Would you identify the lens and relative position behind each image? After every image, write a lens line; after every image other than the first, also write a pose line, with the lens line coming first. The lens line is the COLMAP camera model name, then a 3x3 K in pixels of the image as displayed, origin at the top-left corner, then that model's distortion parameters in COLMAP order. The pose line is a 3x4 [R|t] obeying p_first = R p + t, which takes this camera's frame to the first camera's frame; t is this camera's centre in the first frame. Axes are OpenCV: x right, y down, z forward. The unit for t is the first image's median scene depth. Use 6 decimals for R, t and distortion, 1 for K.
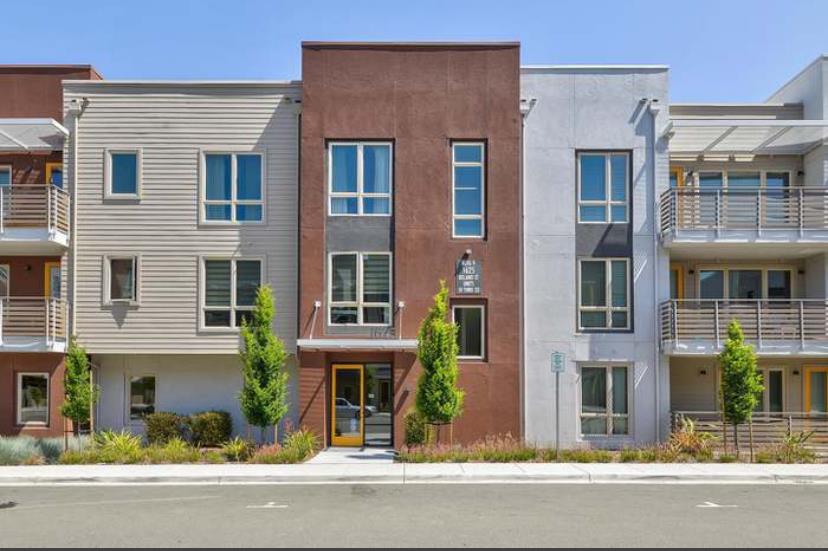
lens RADIAL K [[529.0, 0, 414.0], [0, 529.0, 275.5], [0, 0, 1]] dist [-0.006399, -0.000299]
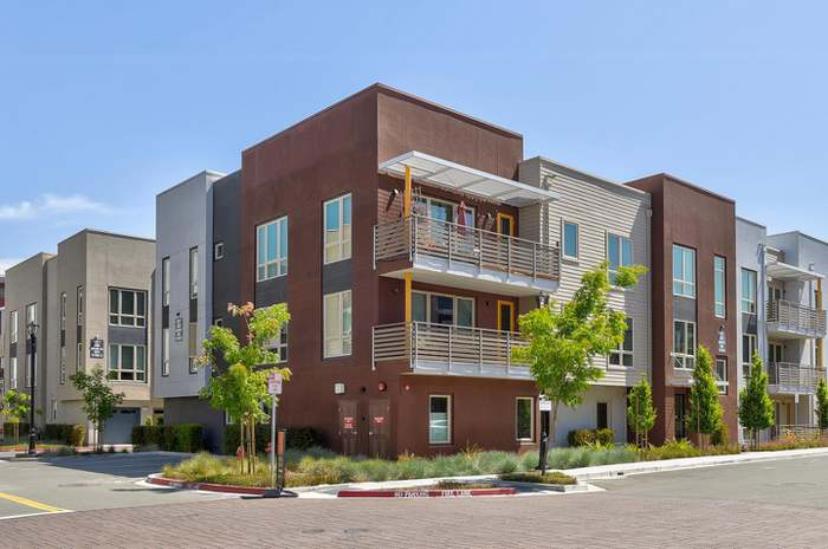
lens RADIAL K [[529.0, 0, 414.0], [0, 529.0, 274.5], [0, 0, 1]] dist [-0.006399, -0.000299]
pose [[0.848717, 0.136739, 0.510864, -1.502097], [-0.129740, 0.990310, -0.049527, 0.000149], [-0.512686, -0.024245, 0.858234, 0.099334]]
